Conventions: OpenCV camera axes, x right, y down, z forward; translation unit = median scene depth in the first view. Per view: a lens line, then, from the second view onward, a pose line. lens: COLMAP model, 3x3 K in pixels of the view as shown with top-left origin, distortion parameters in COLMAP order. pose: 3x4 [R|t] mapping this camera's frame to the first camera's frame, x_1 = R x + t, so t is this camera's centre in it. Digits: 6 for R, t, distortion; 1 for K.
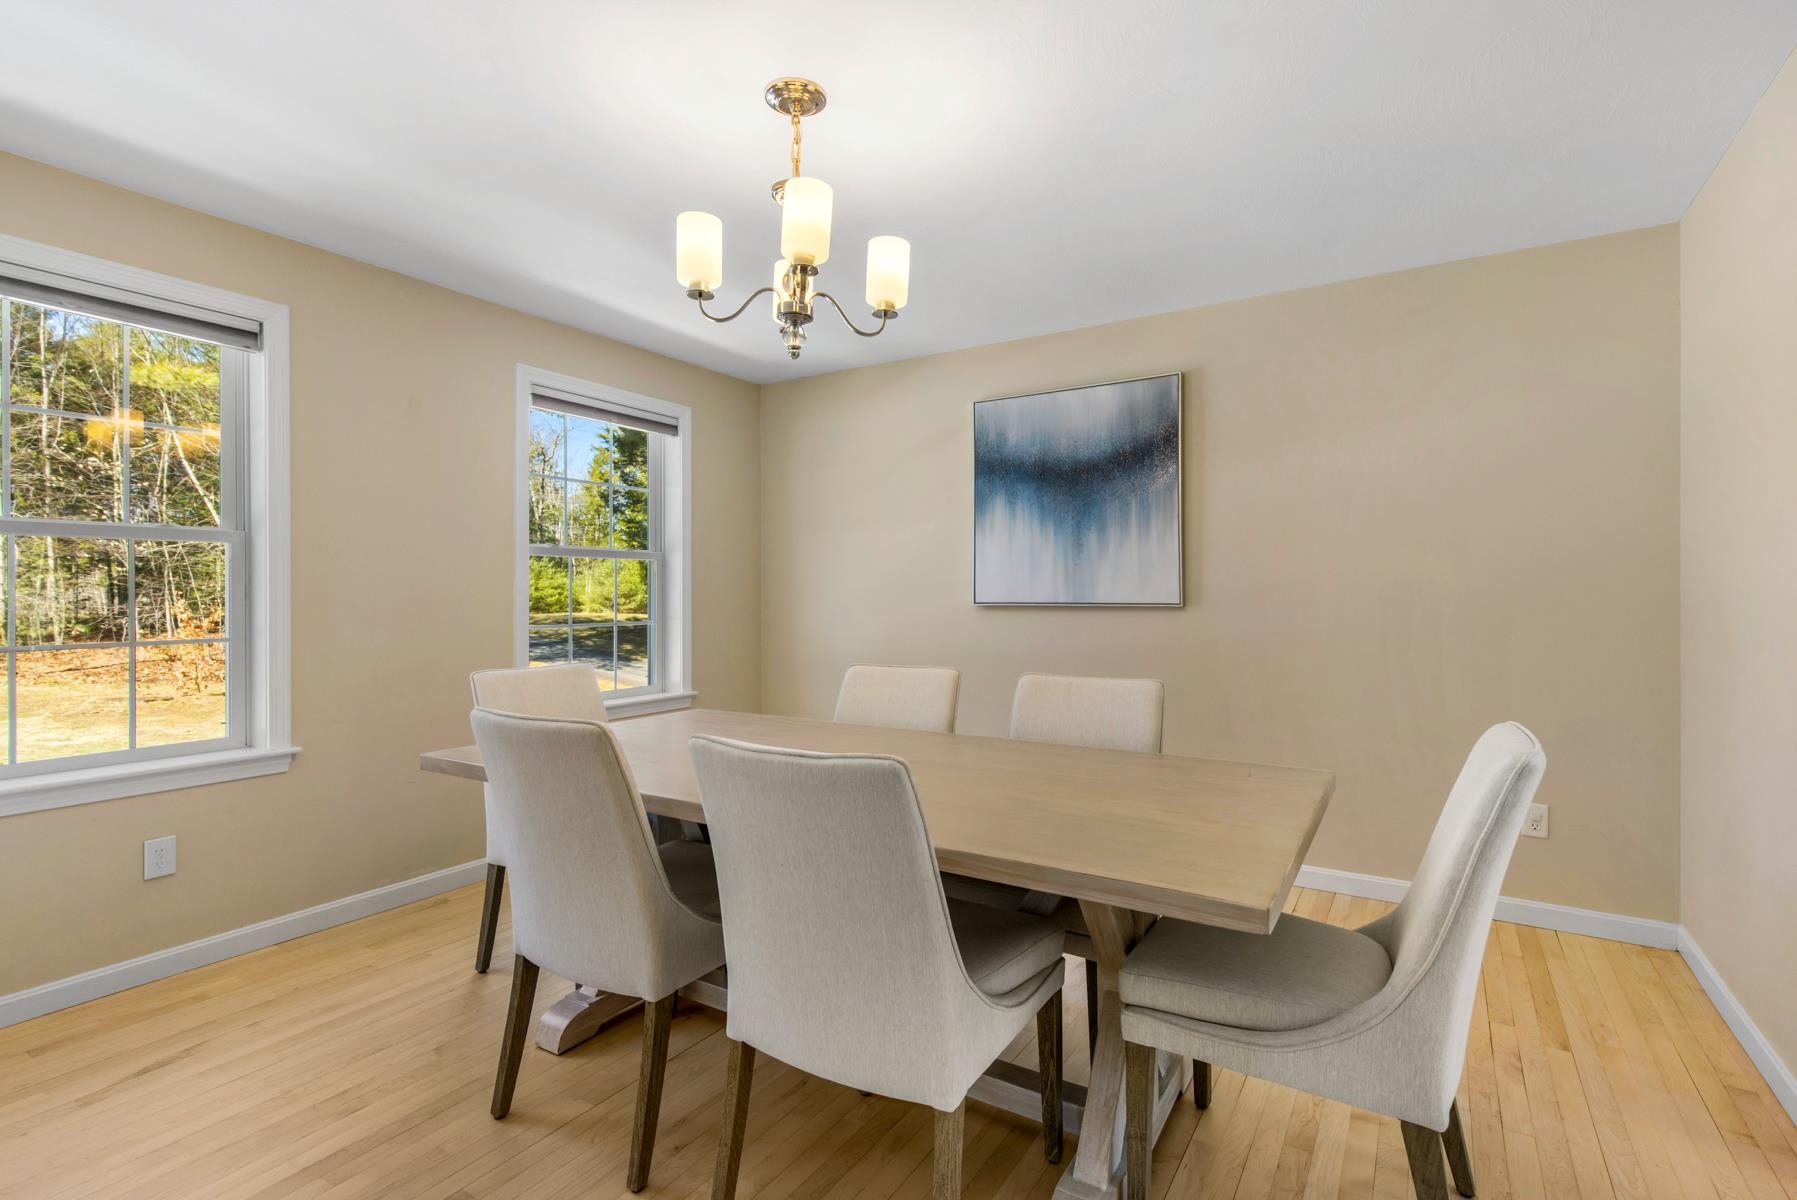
lens RADIAL K [[843.1, 0, 905.8], [0, 843.1, 597.2], [0, 0, 1]] dist [0.002190, -0.000070]
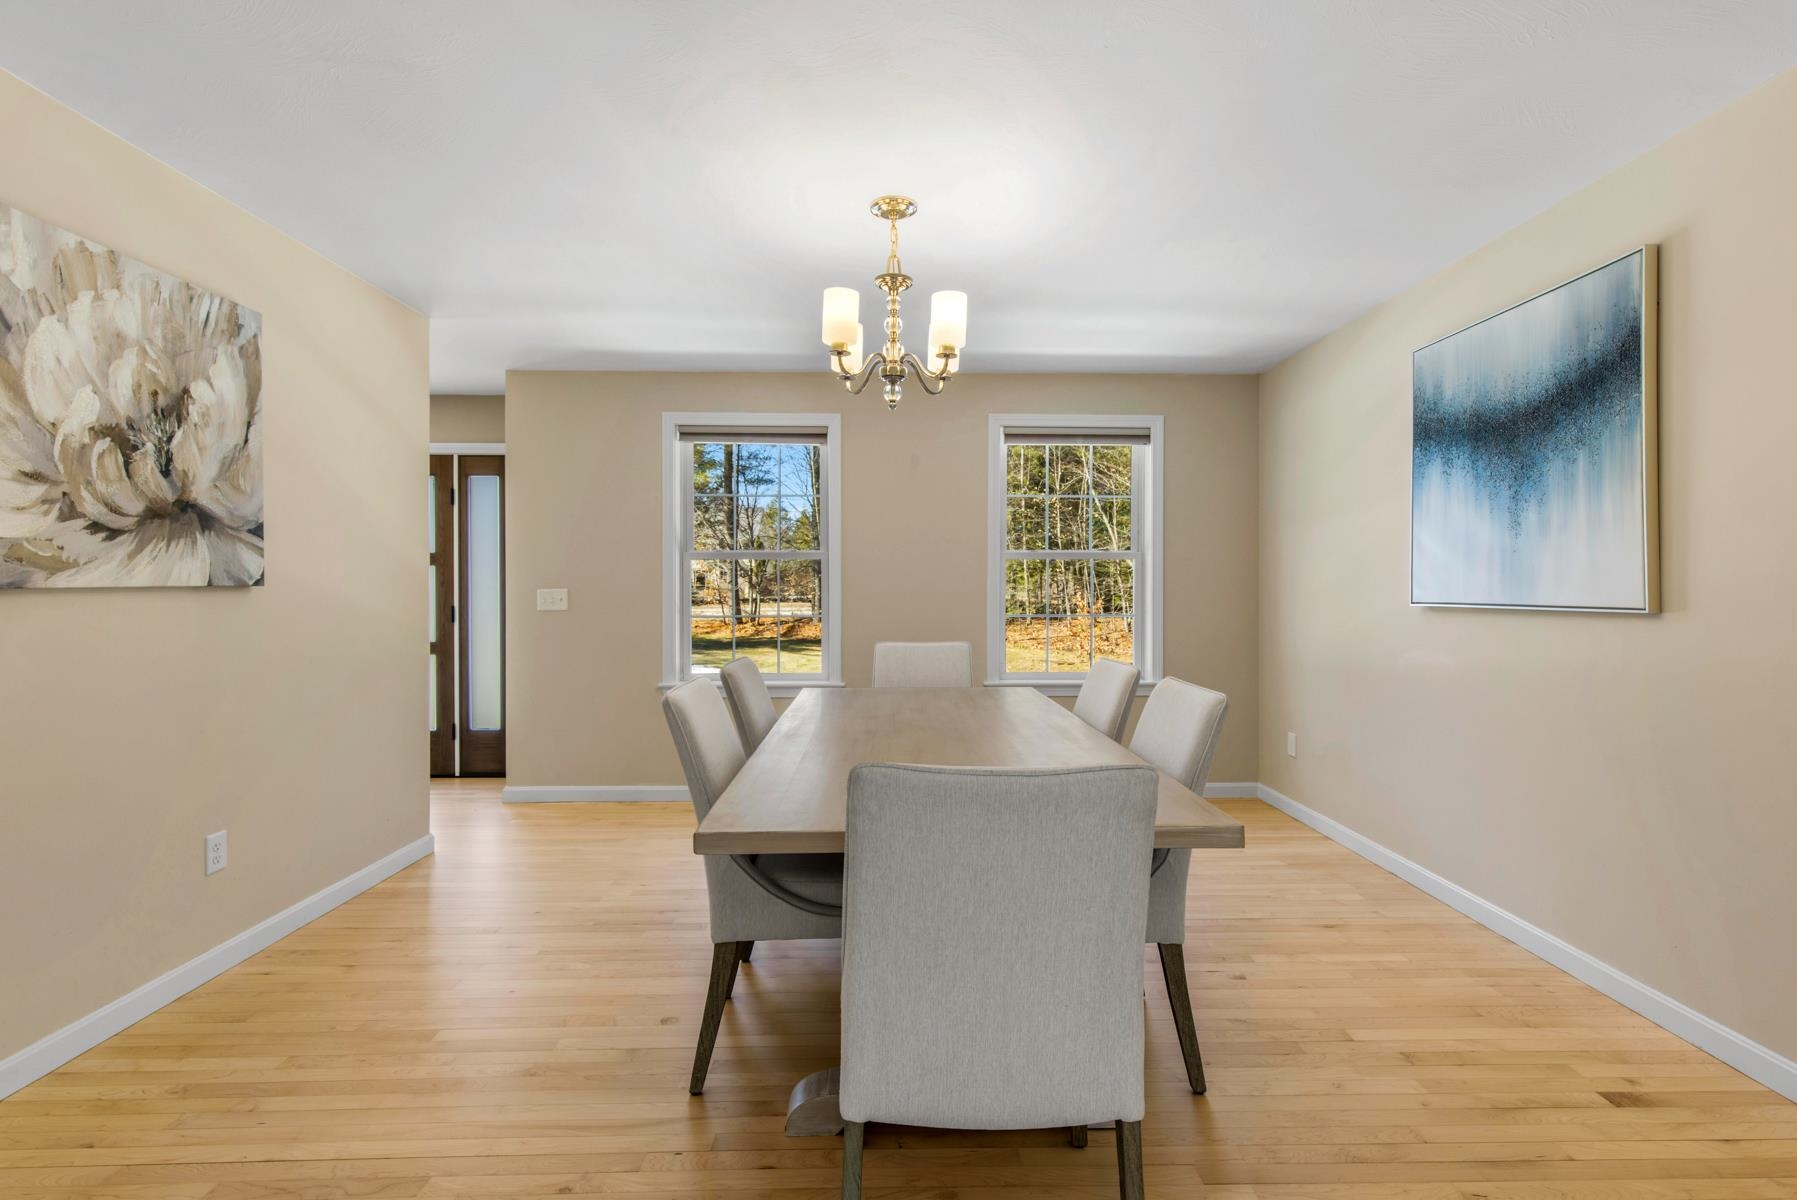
lens RADIAL K [[828.7, 0, 895.6], [0, 828.7, 591.7], [0, 0, 1]] dist [0.005072, -0.000126]
pose [[0.544138, 0.005065, -0.838980, 0.524406], [-0.003025, 0.999987, 0.004075, -0.005423], [0.838990, 0.000321, 0.544146, 0.172670]]
